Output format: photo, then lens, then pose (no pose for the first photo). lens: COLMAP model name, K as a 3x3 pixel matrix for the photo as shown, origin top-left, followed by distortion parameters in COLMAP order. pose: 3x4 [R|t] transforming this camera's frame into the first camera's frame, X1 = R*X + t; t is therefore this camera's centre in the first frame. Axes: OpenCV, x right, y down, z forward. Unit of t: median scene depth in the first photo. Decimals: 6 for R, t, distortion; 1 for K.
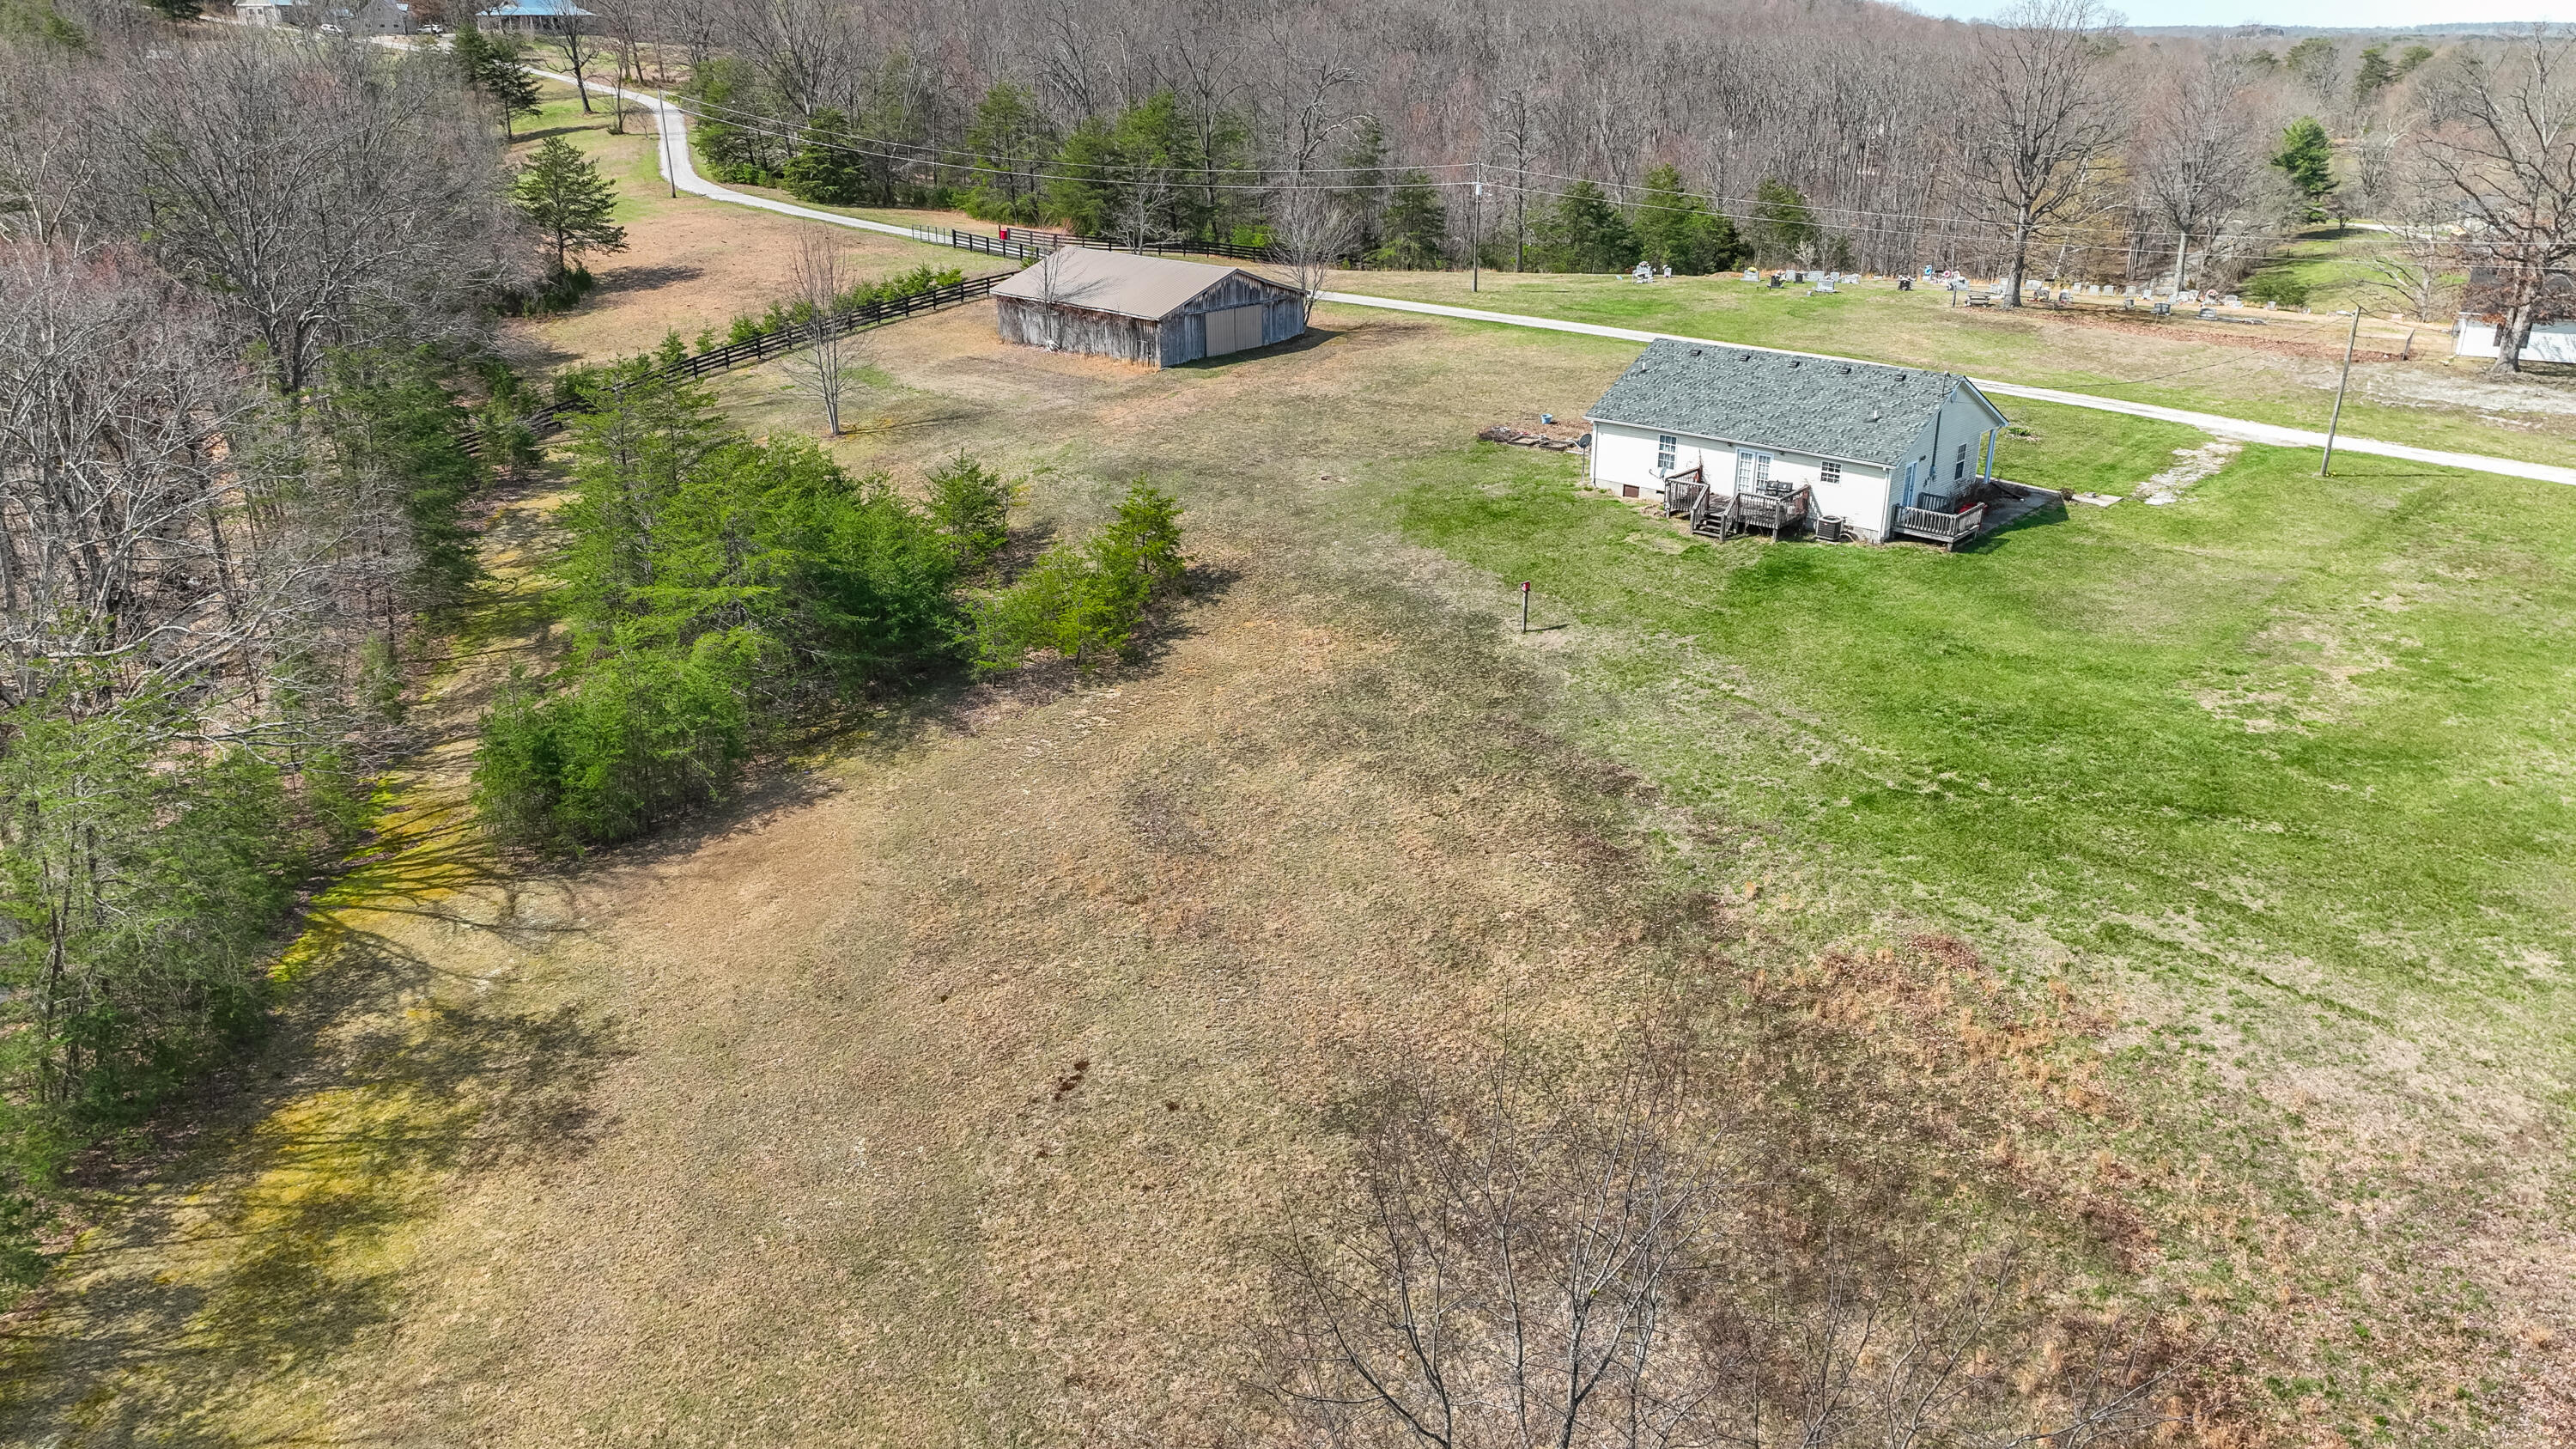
lens RADIAL K [[1782.4, 0, 1281.8], [0, 1782.4, 726.4], [0, 0, 1]] dist [-0.018760, 0.031763]
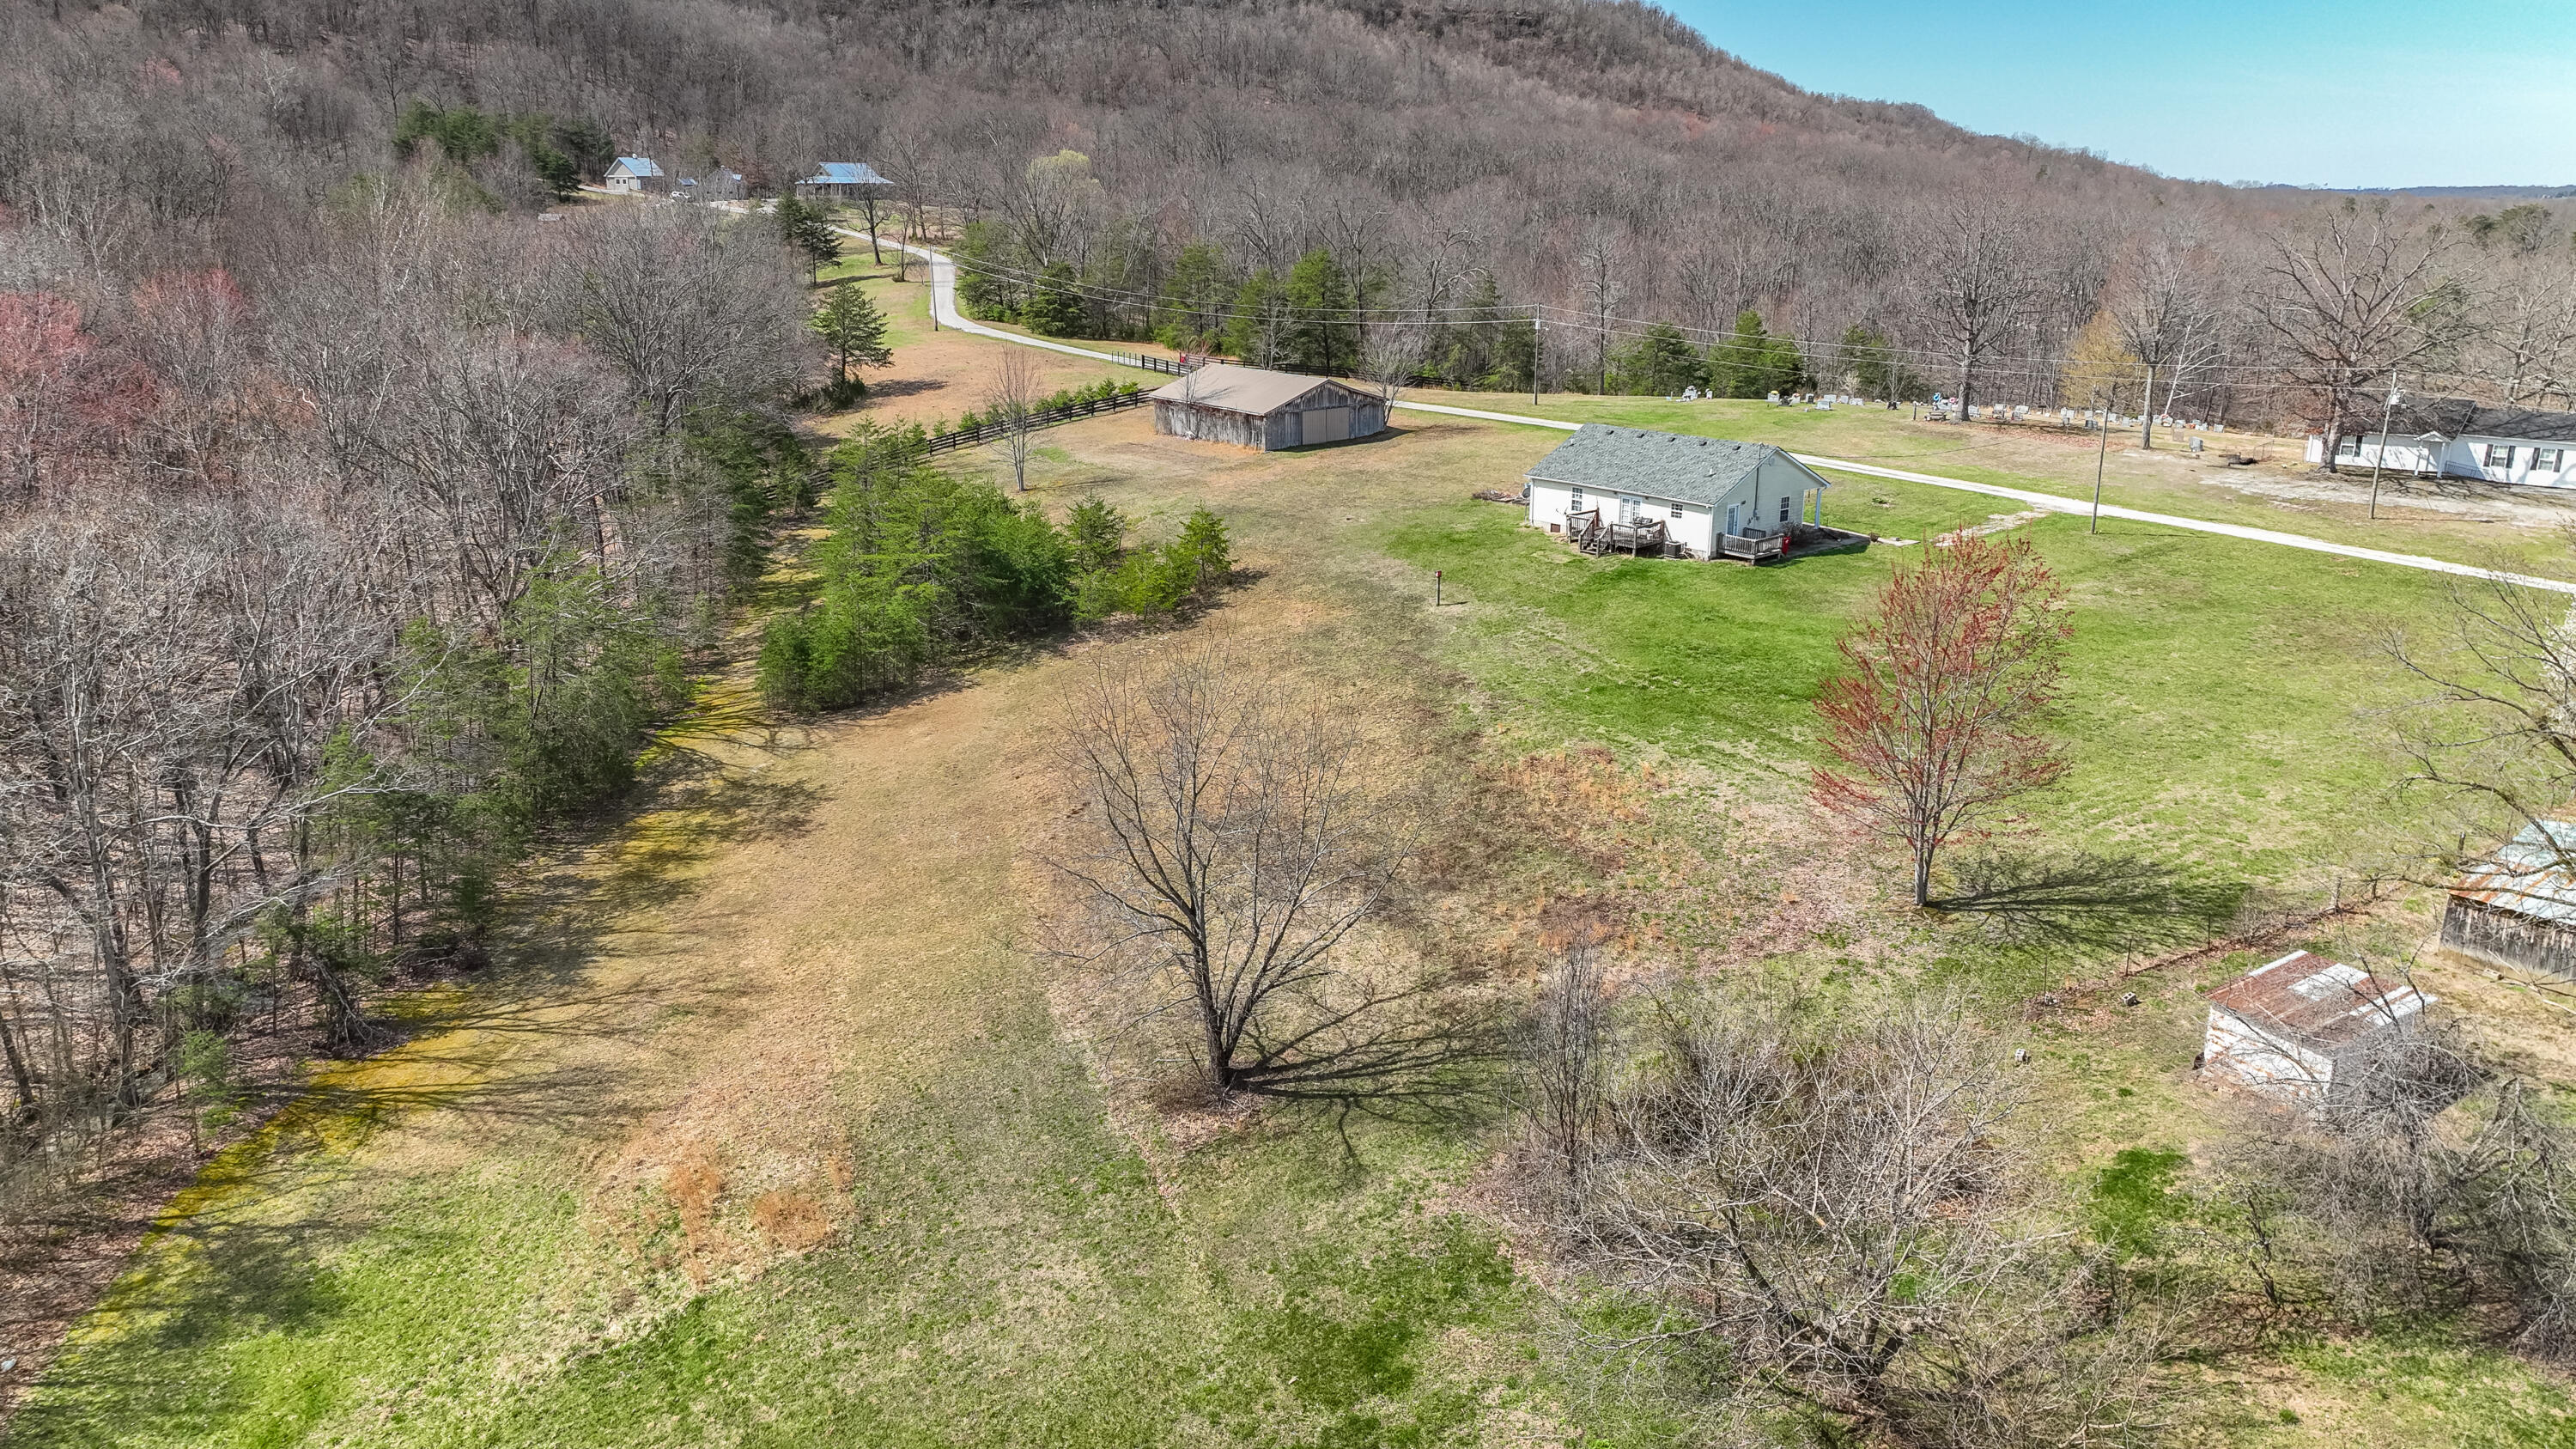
lens RADIAL K [[1782.4, 0, 1281.8], [0, 1782.4, 726.4], [0, 0, 1]] dist [-0.018760, 0.031763]
pose [[0.989732, 0.040604, -0.137046, 0.169305], [-0.051580, 0.995657, -0.077508, 0.132876], [0.133303, 0.083781, 0.987528, -0.370329]]
